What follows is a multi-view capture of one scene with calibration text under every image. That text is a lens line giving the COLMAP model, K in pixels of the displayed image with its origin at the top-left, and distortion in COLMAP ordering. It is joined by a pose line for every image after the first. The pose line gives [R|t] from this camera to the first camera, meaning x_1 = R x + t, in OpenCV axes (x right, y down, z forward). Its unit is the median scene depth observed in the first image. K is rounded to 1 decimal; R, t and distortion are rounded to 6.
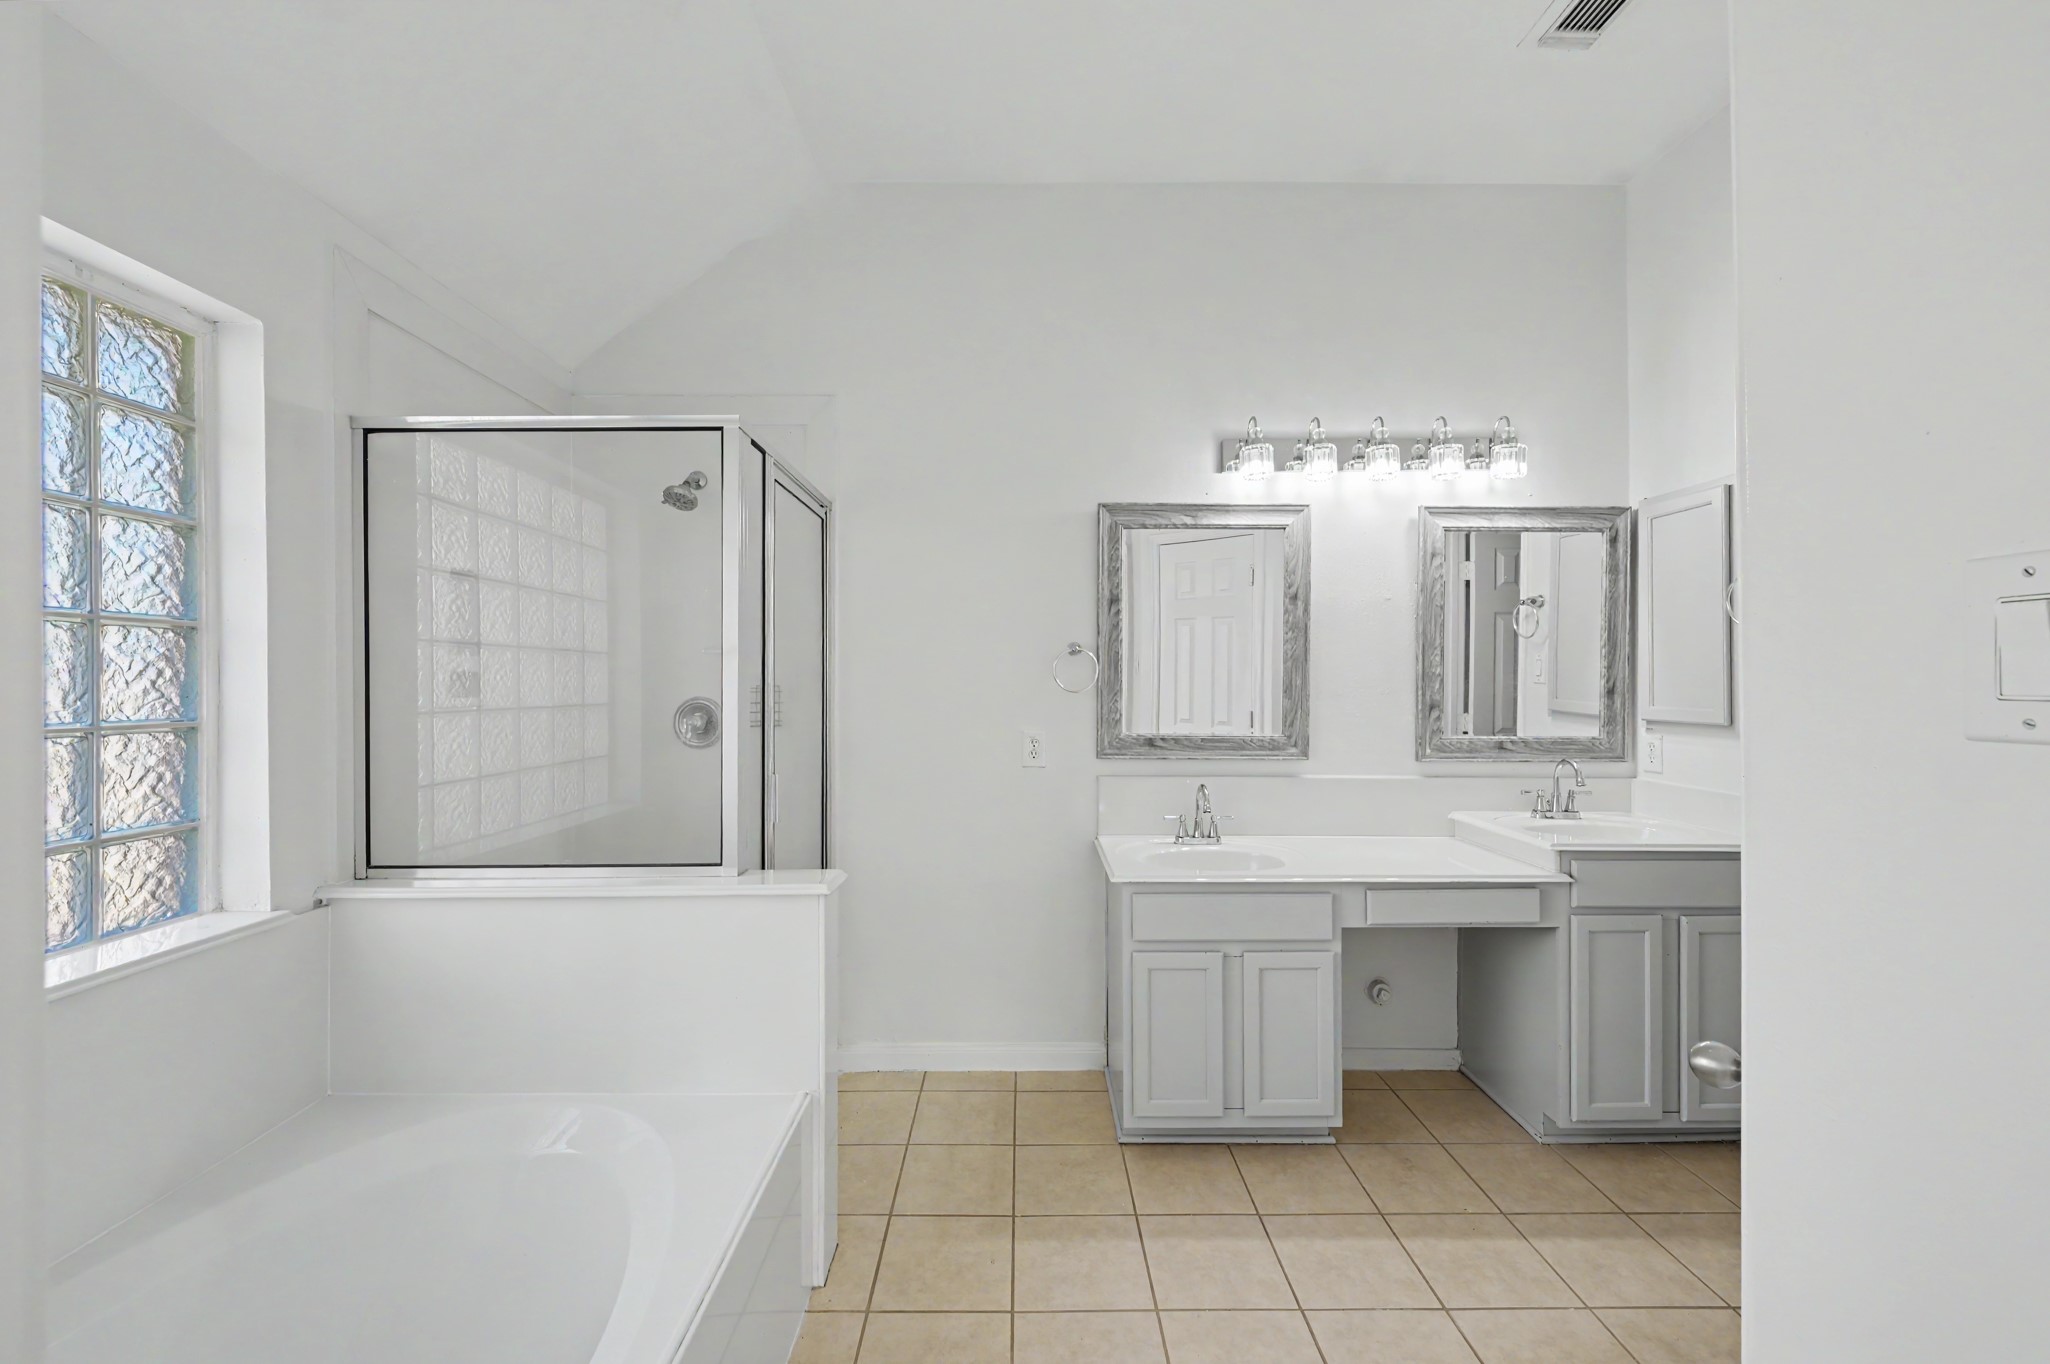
lens RADIAL K [[807.4, 0, 1026.0], [0, 807.4, 681.3], [0, 0, 1]] dist [-0.001468, 0.000046]
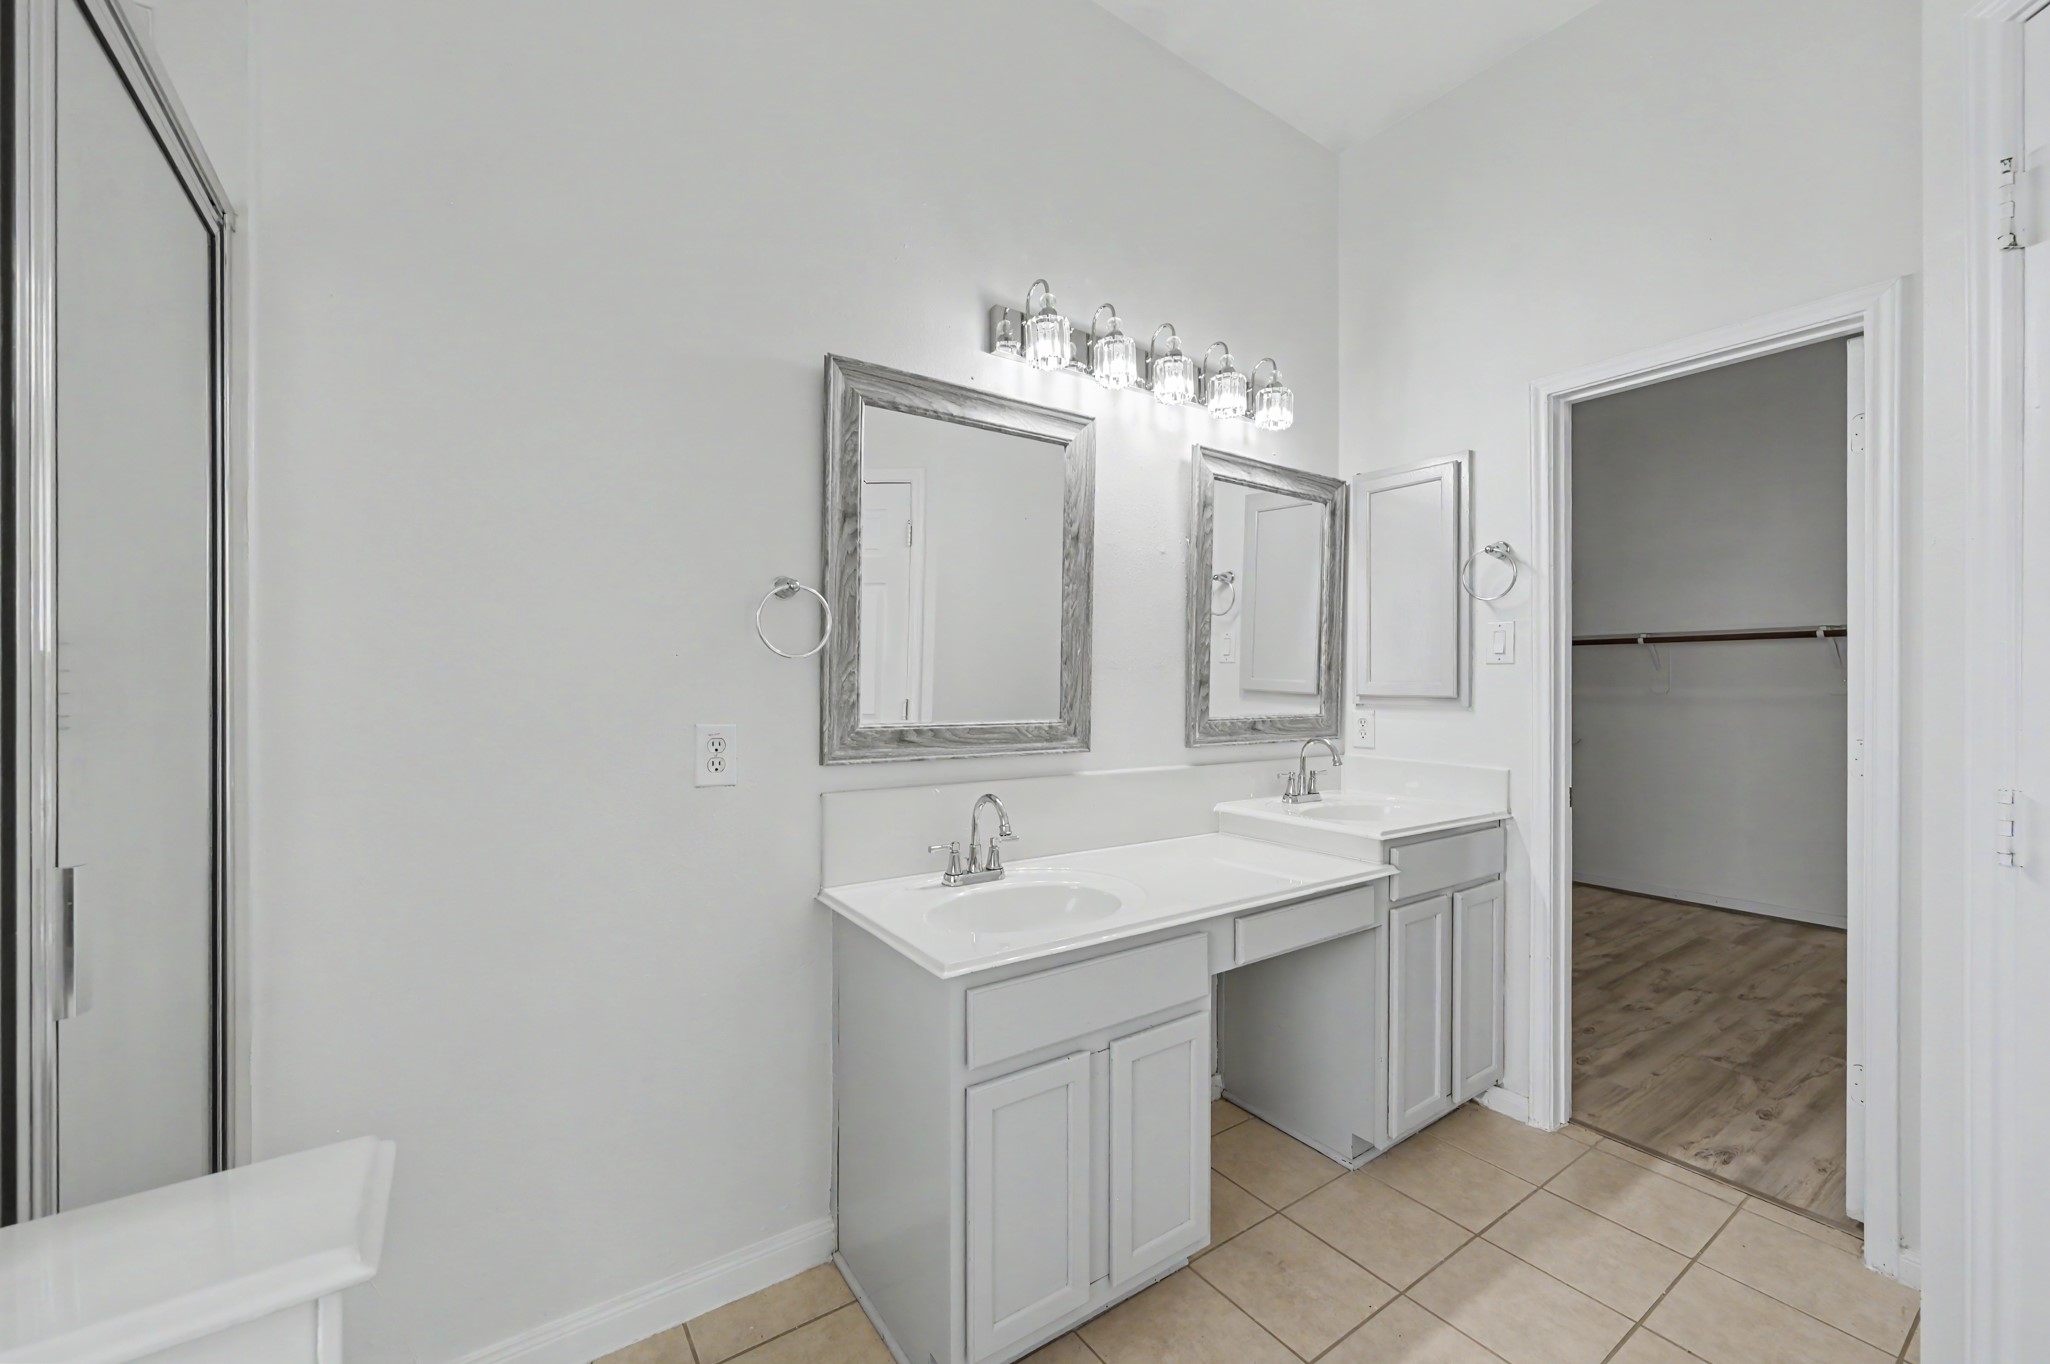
lens RADIAL K [[807.4, 0, 1025.6], [0, 807.4, 687.2], [0, 0, 1]] dist [-0.001468, 0.000046]
pose [[0.826714, -0.002407, 0.562617, -0.132994], [-0.001568, 0.999977, 0.006583, 0.030858], [-0.562620, -0.006325, 0.826692, 0.399106]]
